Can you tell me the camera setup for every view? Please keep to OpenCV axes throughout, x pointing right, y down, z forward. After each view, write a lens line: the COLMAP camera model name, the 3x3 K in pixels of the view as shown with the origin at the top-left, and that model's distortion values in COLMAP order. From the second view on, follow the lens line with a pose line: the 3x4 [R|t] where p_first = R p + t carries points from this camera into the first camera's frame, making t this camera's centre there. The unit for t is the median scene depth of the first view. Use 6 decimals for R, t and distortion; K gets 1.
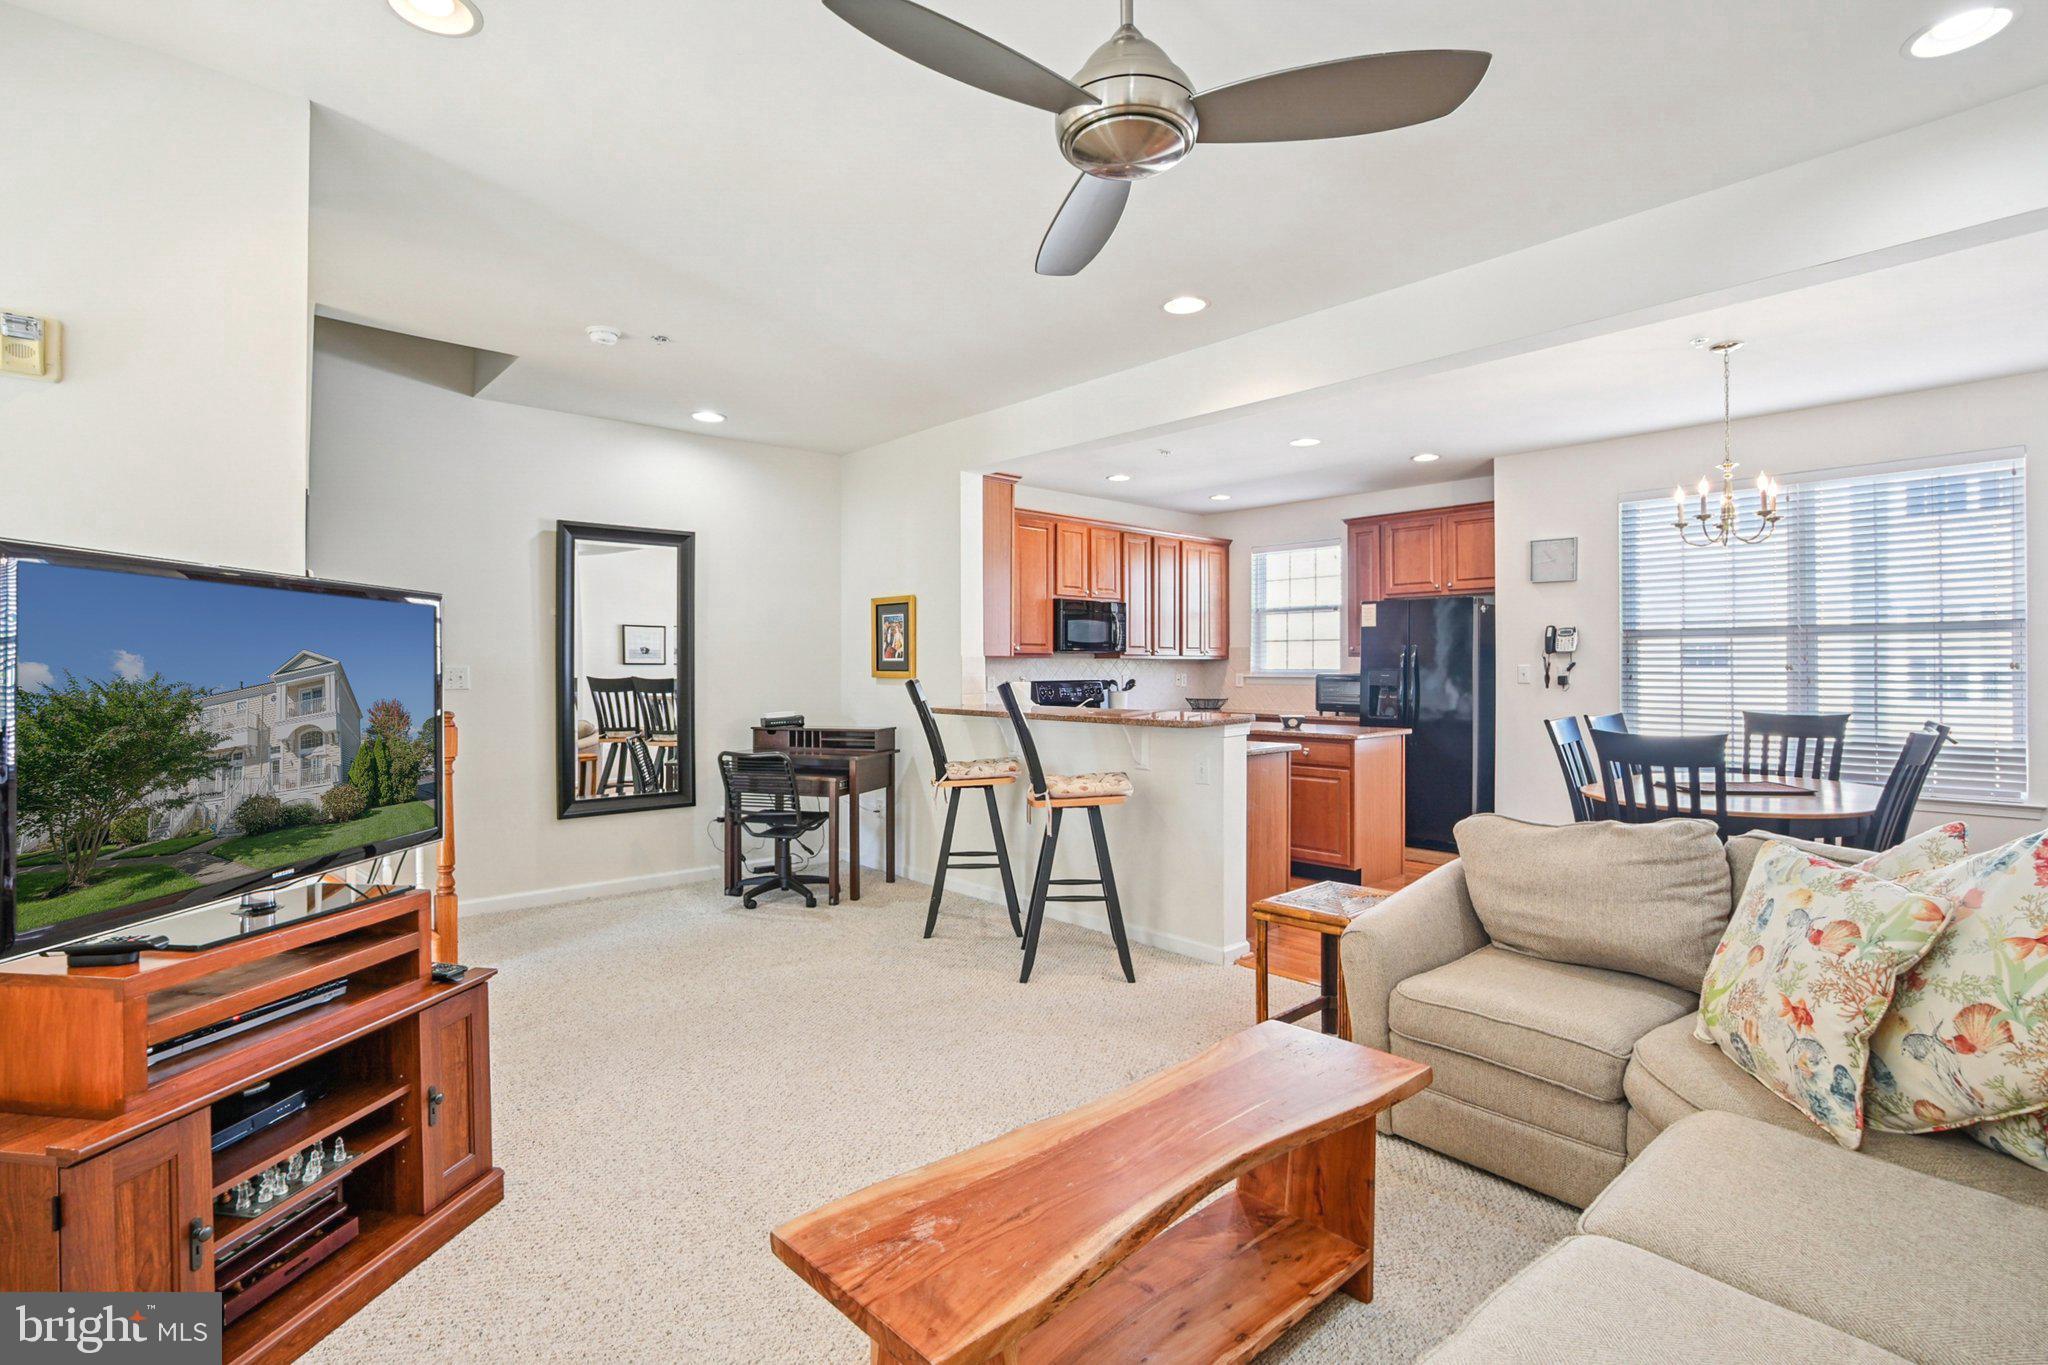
lens RADIAL K [[981.6, 0, 1020.4], [0, 981.6, 671.7], [0, 0, 1]] dist [-0.024398, 0.003015]
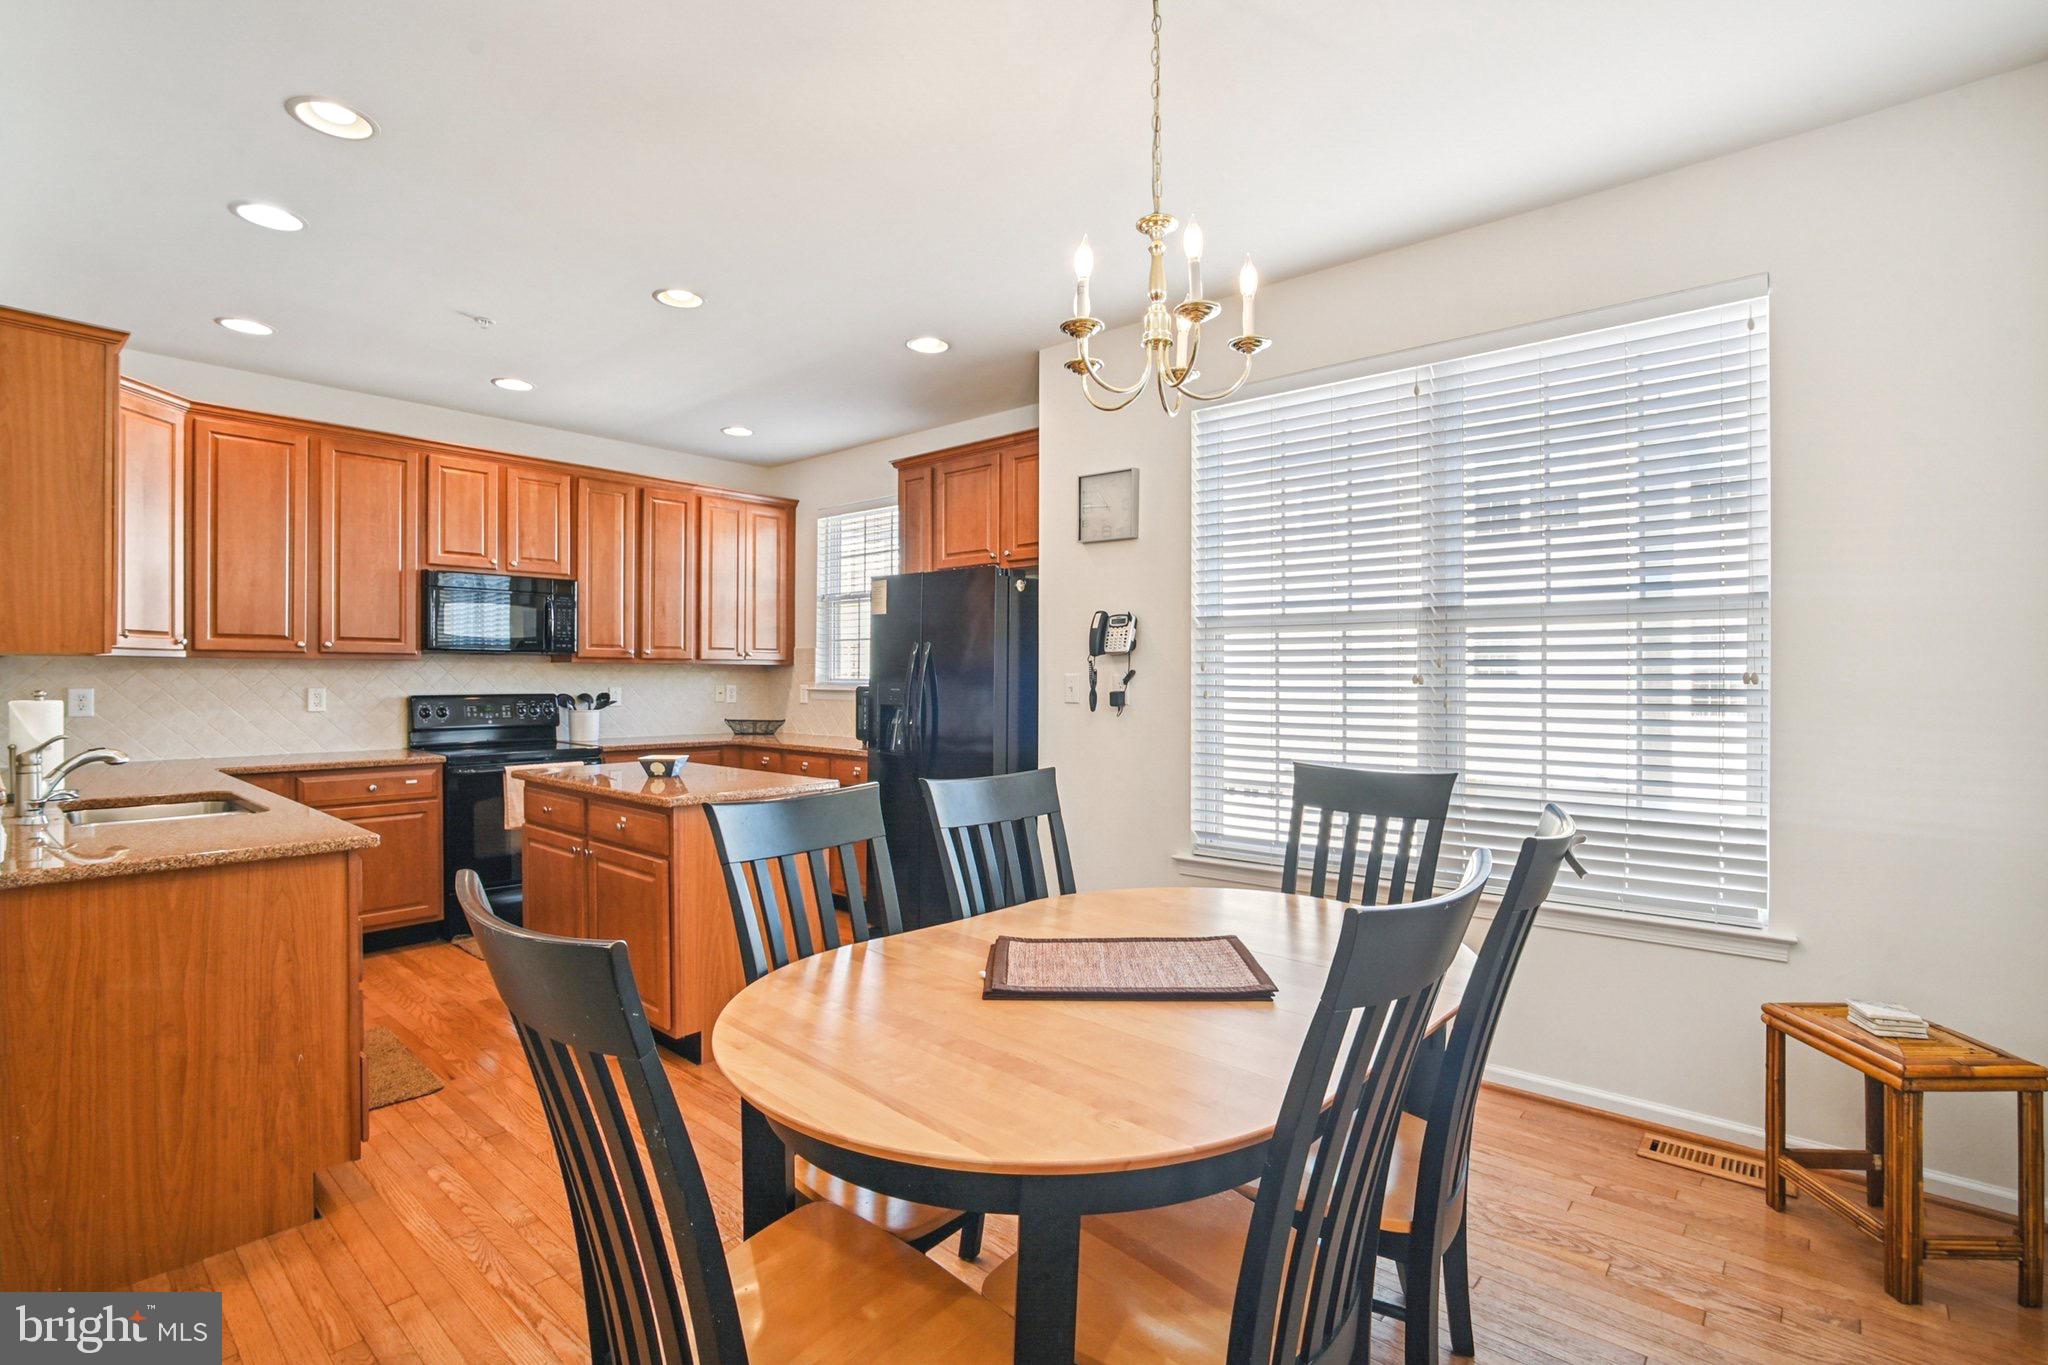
lens RADIAL K [[981.6, 0, 1031.8], [0, 981.6, 683.5], [0, 0, 1]] dist [-0.024398, 0.003015]
pose [[0.992284, 0.003045, 0.123945, 0.402171], [-0.003370, 0.999991, 0.002411, -0.001983], [-0.123937, -0.002810, 0.992286, 0.359461]]
